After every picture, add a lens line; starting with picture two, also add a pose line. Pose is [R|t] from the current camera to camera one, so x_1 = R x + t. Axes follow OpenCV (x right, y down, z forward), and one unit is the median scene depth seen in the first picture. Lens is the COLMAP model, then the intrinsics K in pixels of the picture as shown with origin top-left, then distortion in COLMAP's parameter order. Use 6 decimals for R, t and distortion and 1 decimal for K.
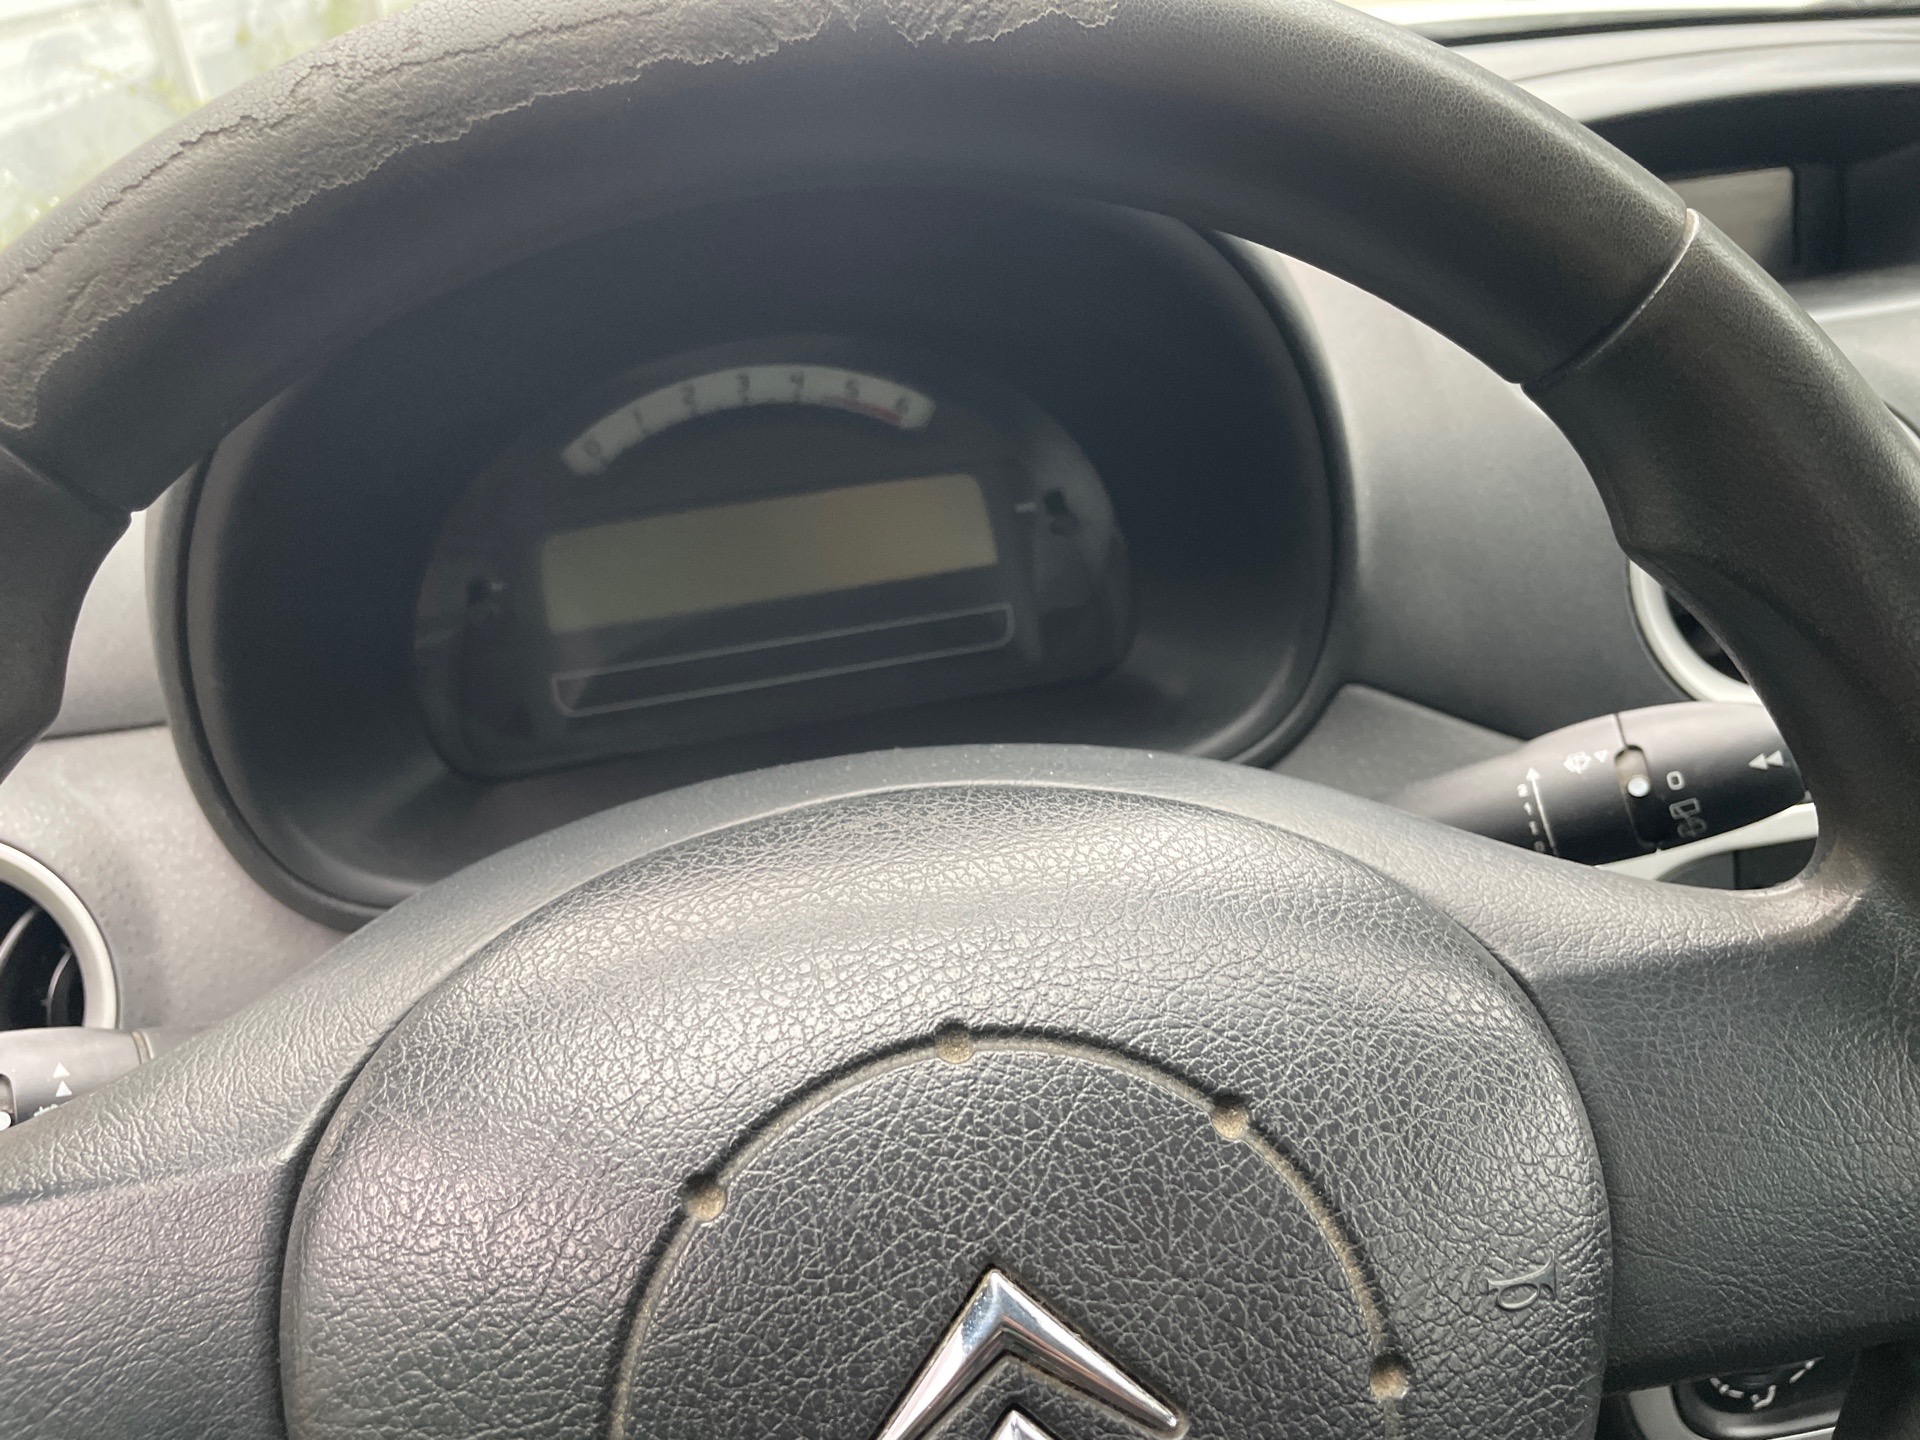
lens RADIAL K [[1449.6, 0, 962.9], [0, 1449.6, 701.1], [0, 0, 1]] dist [0.086869, -0.111231]
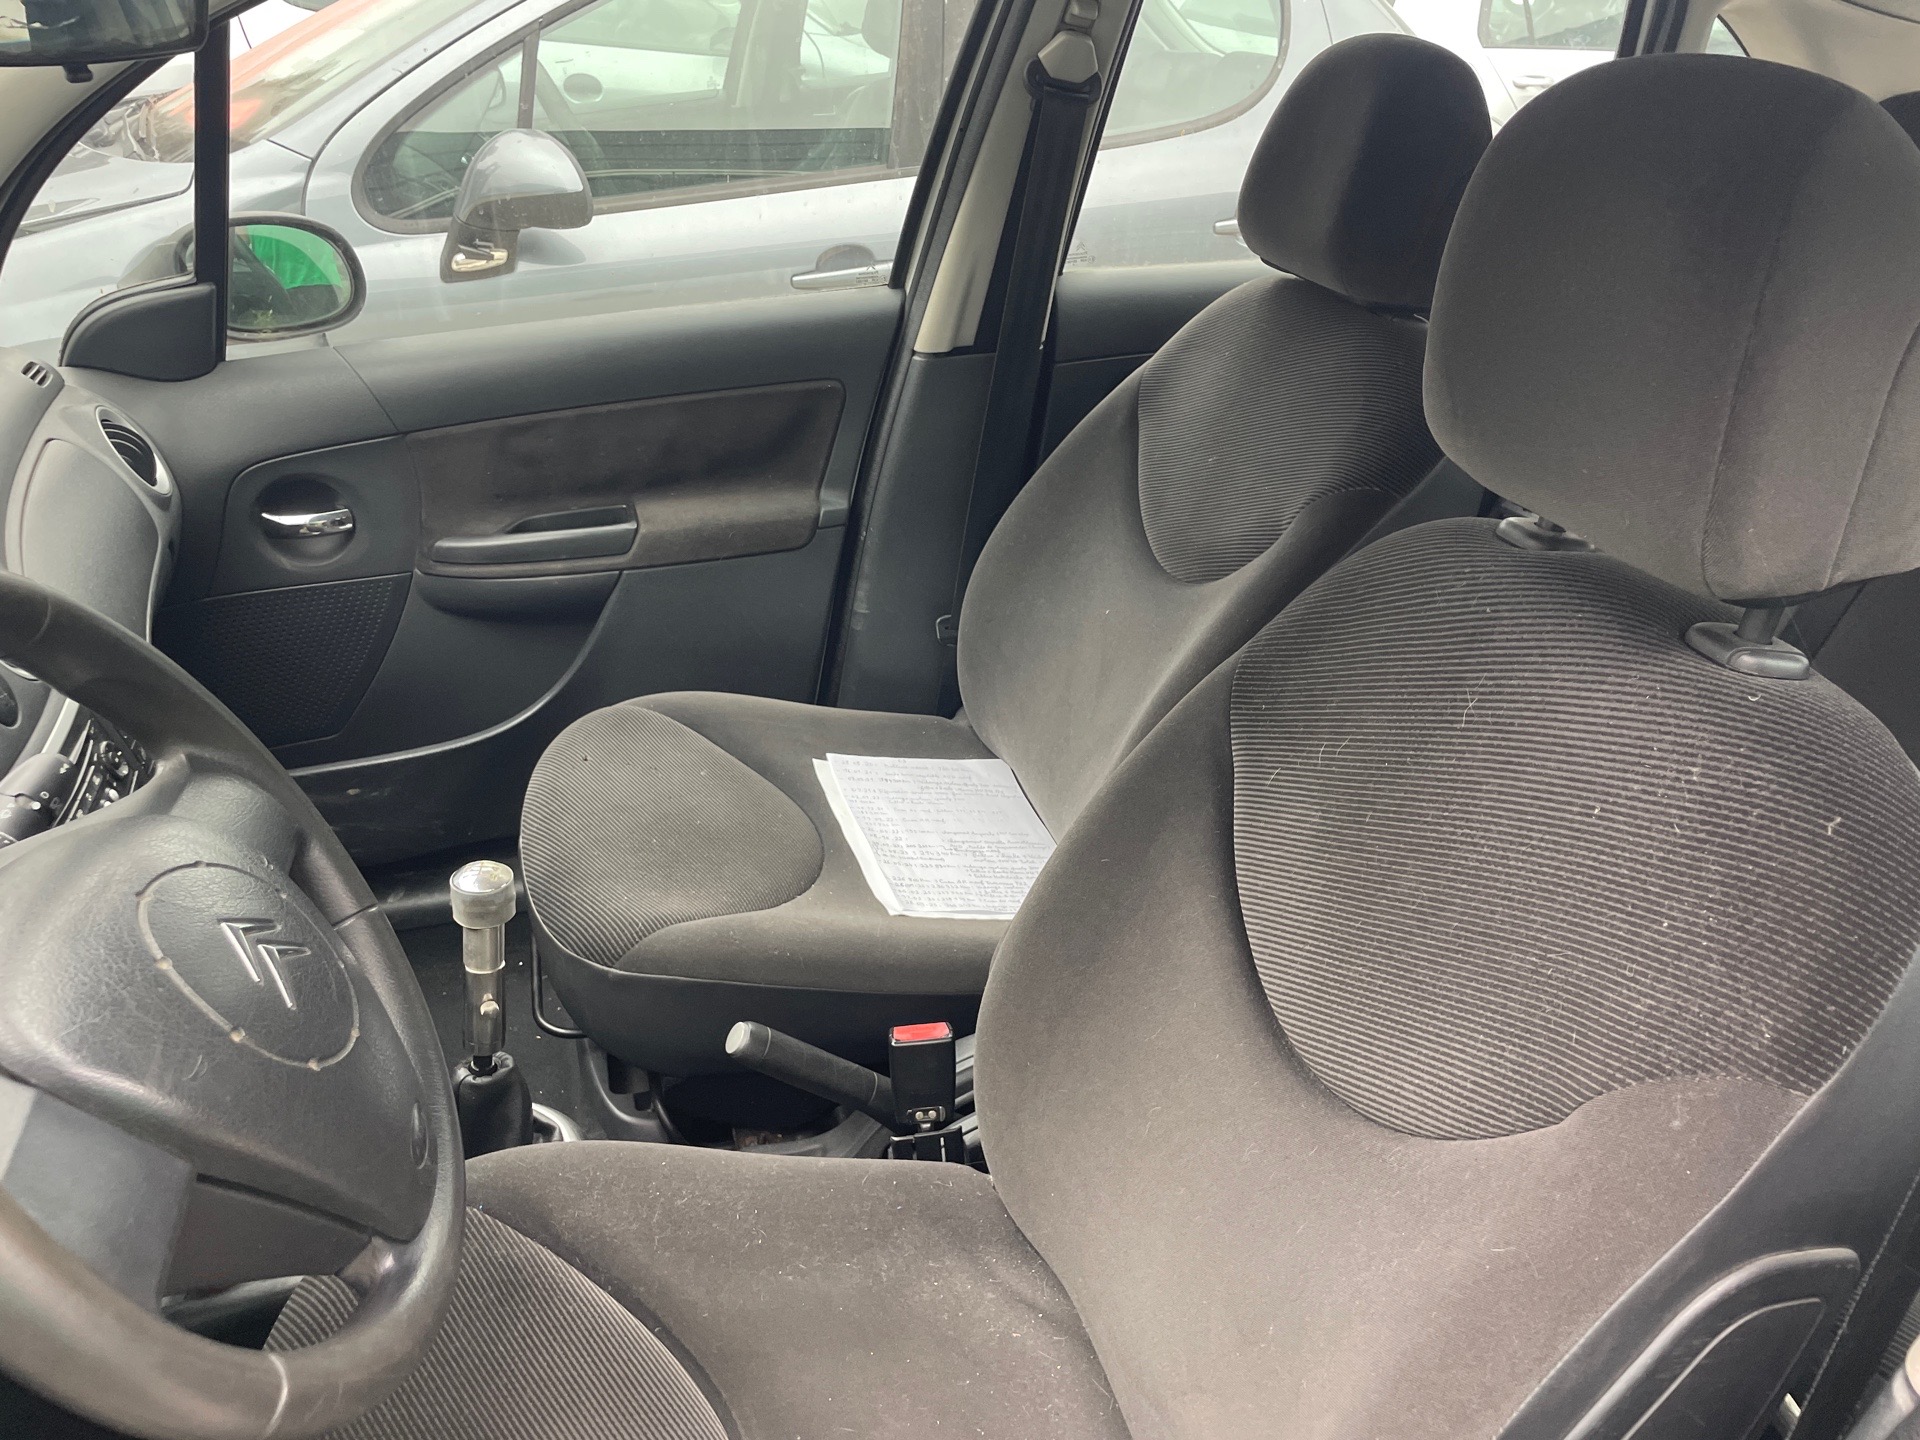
lens RADIAL K [[1458.2, 0, 960.8], [0, 1458.2, 713.3], [0, 0, 1]] dist [0.101424, -0.145877]
pose [[-0.080250, -0.385754, 0.919105, -2.629266], [0.464810, 0.801206, 0.376856, -0.394979], [-0.881766, 0.457451, 0.115005, -0.885982]]
